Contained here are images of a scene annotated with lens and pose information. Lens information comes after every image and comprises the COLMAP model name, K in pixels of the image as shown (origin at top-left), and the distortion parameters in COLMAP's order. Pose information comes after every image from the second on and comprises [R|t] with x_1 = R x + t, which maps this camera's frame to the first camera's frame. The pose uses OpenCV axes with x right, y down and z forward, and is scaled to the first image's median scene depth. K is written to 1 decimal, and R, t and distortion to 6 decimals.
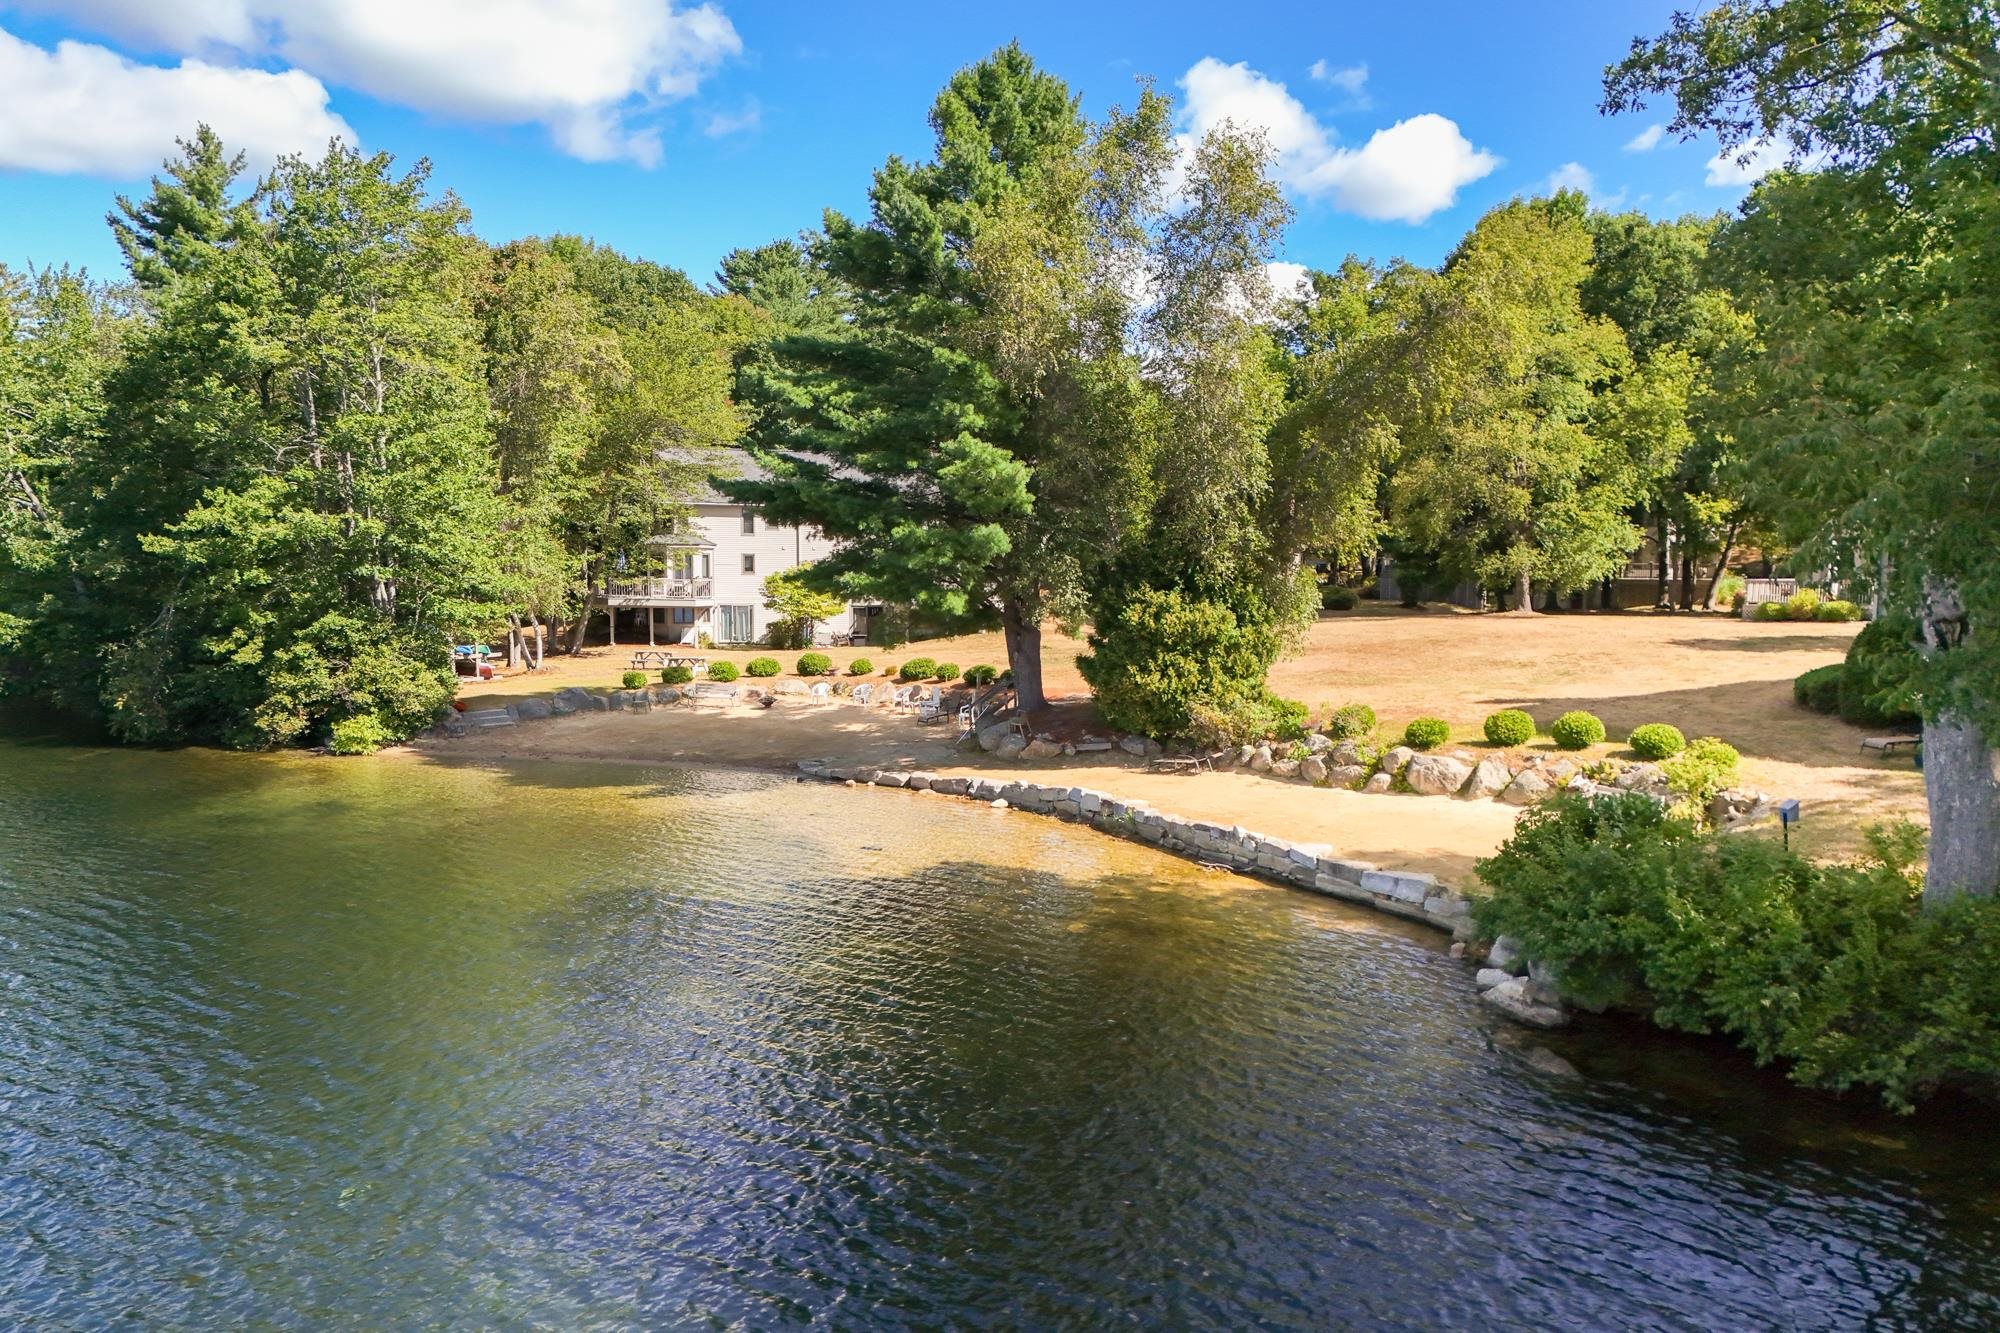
lens RADIAL K [[1445.6, 0, 999.8], [0, 1445.6, 661.5], [0, 0, 1]] dist [0.050681, -0.016496]
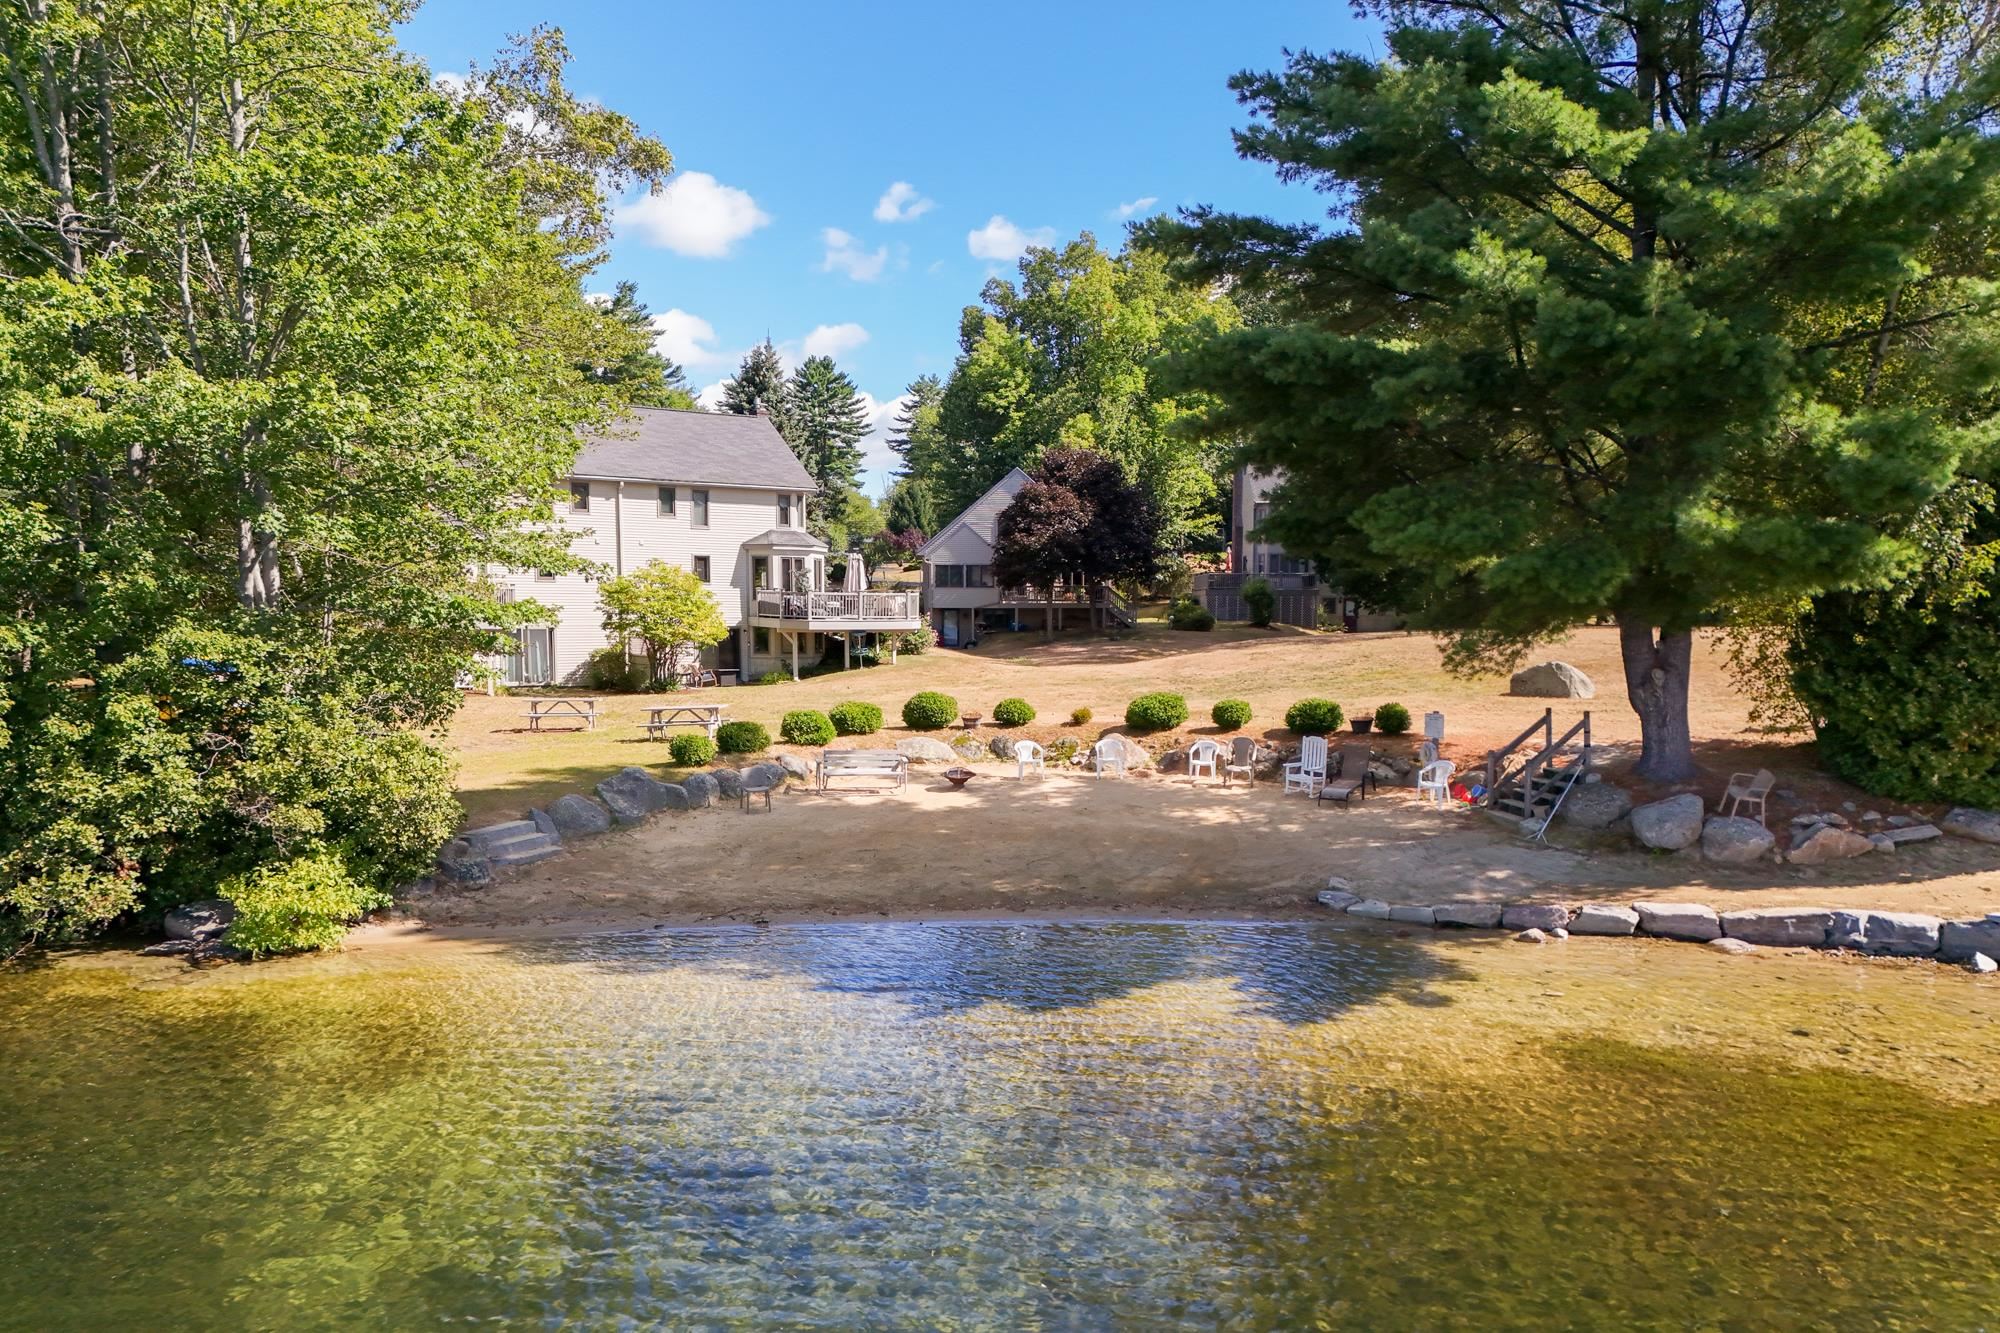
lens RADIAL K [[1445.6, 0, 1045.8], [0, 1445.6, 739.9], [0, 0, 1]] dist [0.050681, -0.016496]
pose [[0.924501, -0.036671, 0.379410, -0.394962], [0.032199, 0.999317, 0.018128, 0.001118], [-0.379816, -0.004542, 0.925051, 0.518147]]
